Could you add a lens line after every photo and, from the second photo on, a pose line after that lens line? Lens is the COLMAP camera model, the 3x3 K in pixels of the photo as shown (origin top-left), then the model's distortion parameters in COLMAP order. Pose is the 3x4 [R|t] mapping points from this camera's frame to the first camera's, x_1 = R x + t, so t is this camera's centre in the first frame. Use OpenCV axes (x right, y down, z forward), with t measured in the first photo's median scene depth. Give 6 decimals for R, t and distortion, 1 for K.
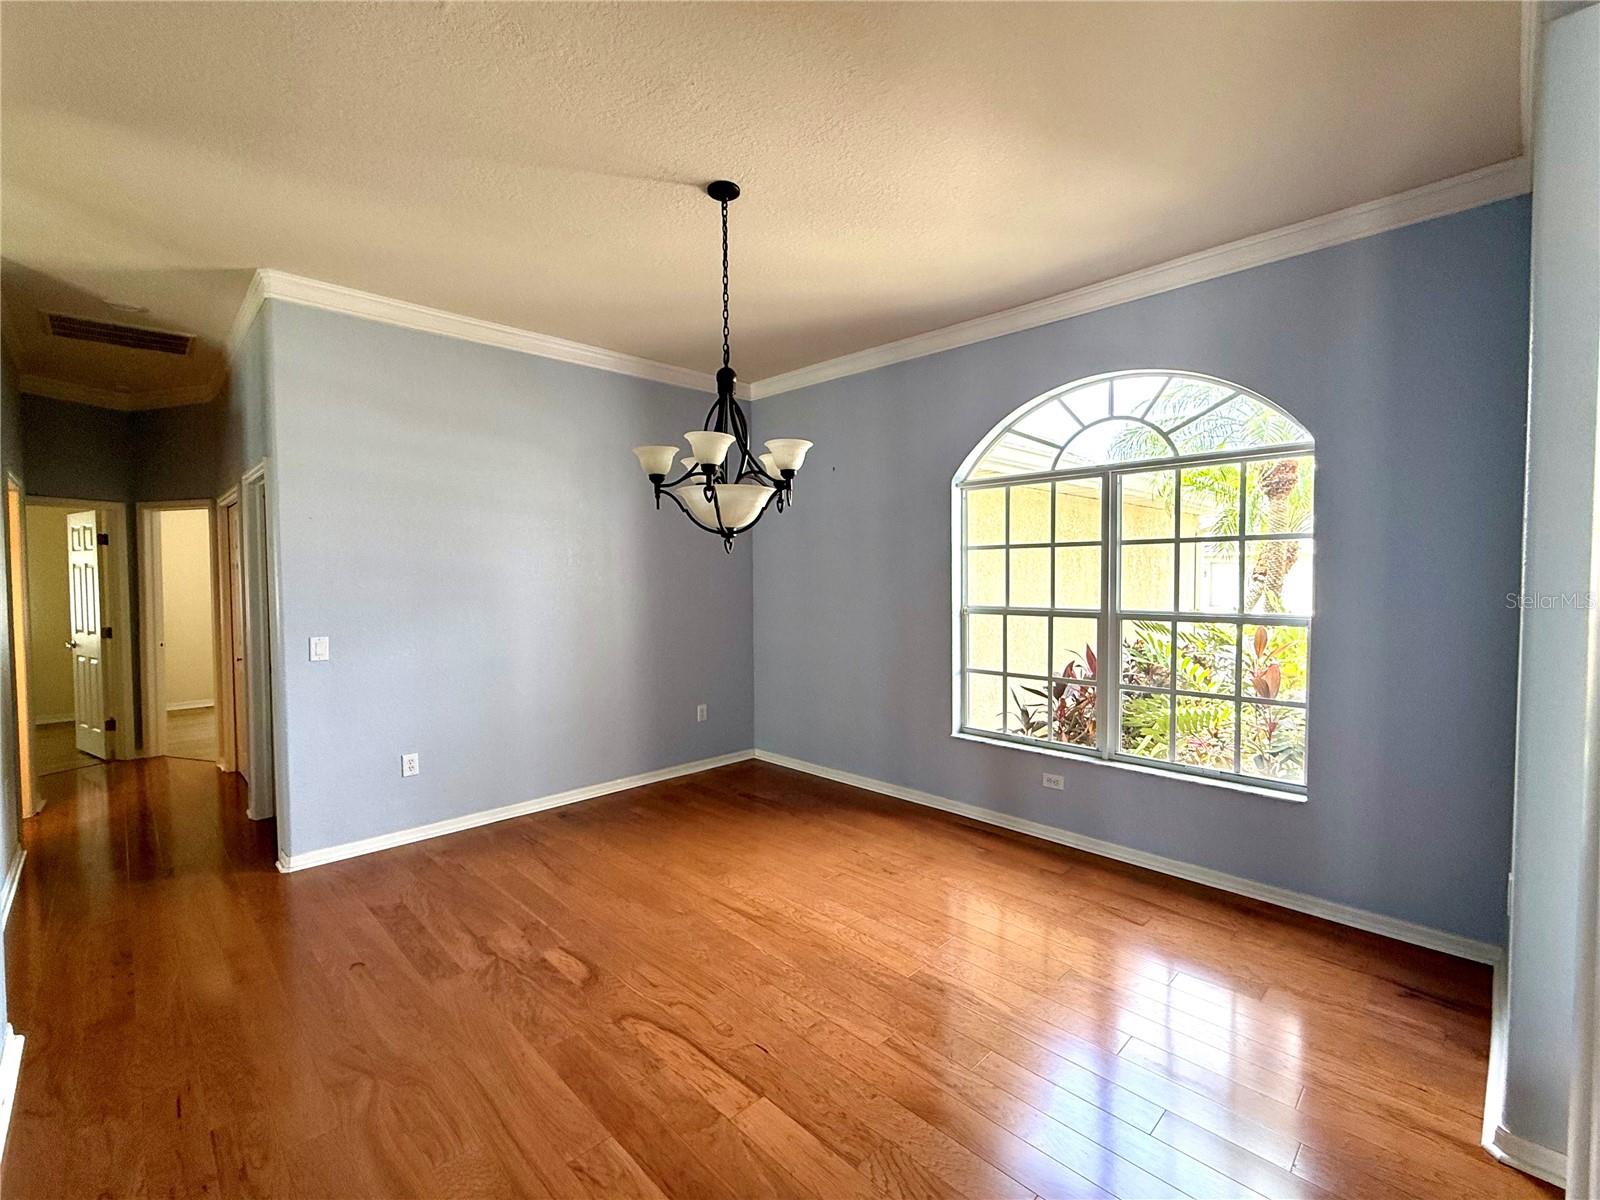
lens RADIAL K [[699.0, 0, 797.3], [0, 699.0, 599.6], [0, 0, 1]] dist [0.002642, 0.000182]
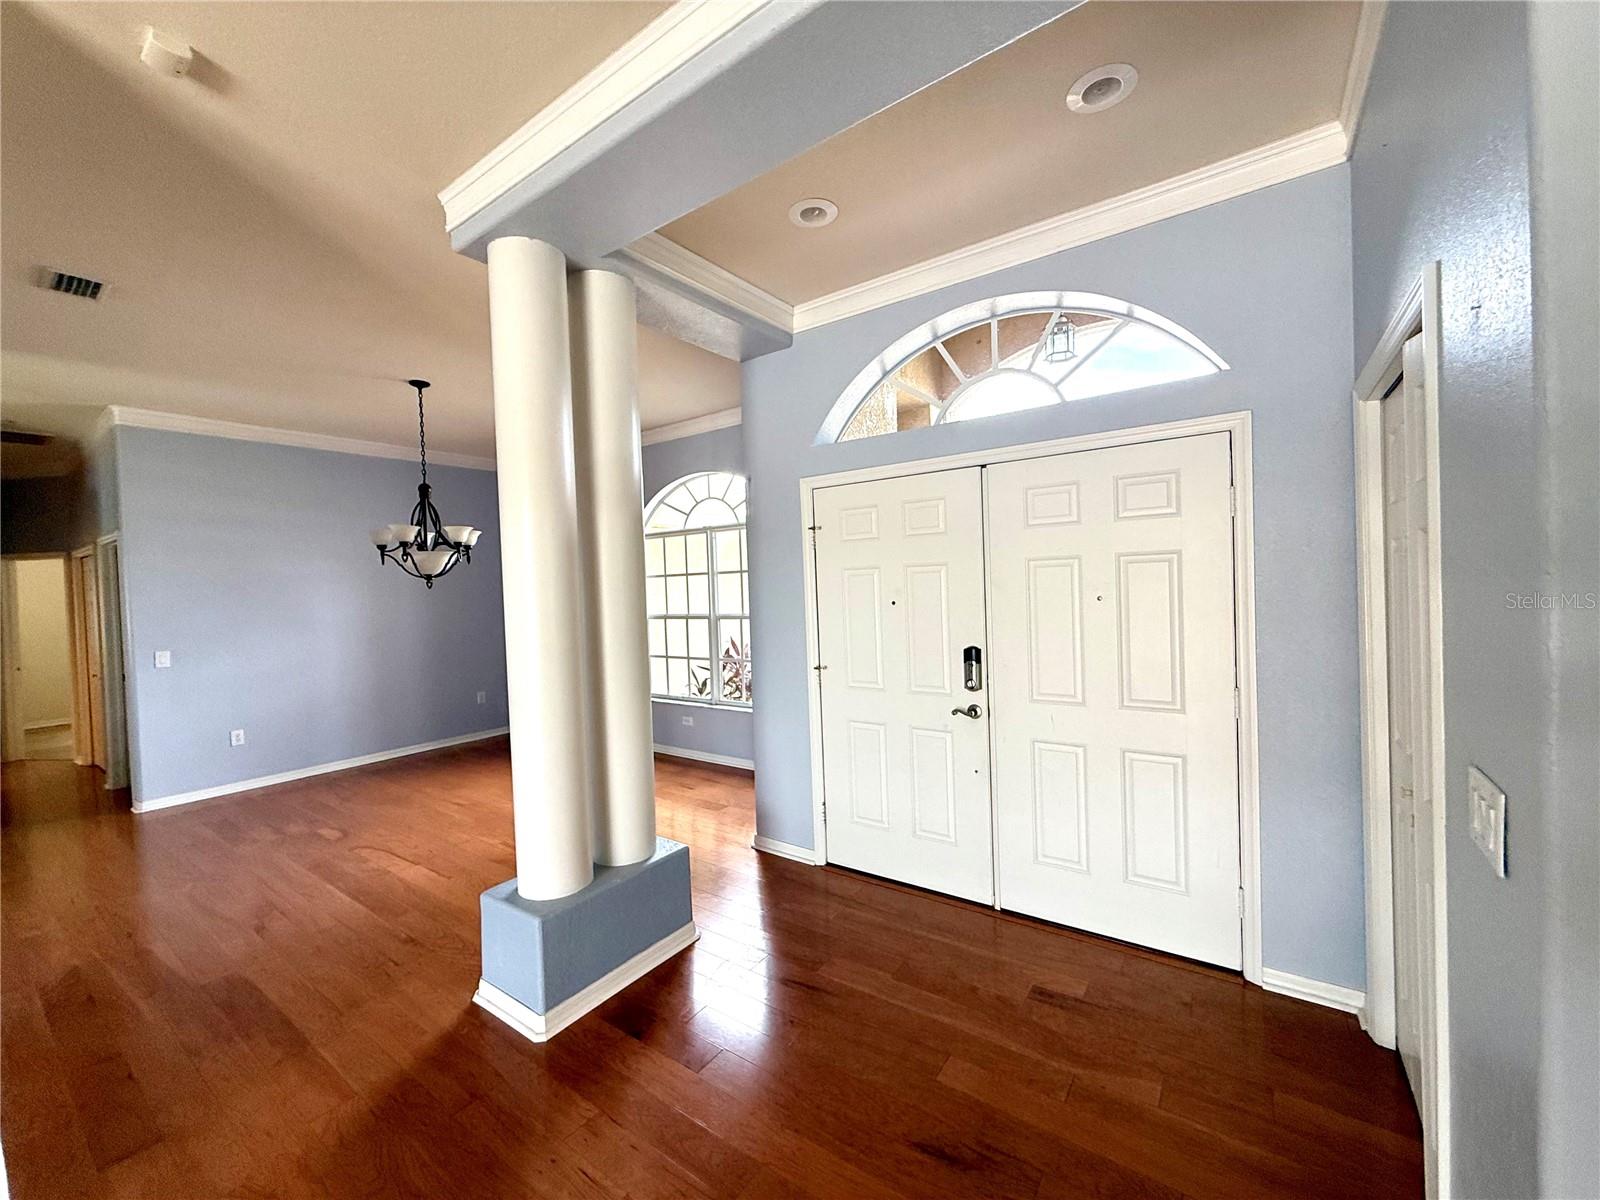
lens RADIAL K [[638.7, 0, 796.3], [0, 638.7, 598.9], [0, 0, 1]] dist [-0.000634, 0.000535]
pose [[0.984796, -0.030973, 0.170933, 0.383459], [0.034279, 0.999277, -0.016422, 0.011307], [-0.170300, 0.022032, 0.985146, -0.523825]]
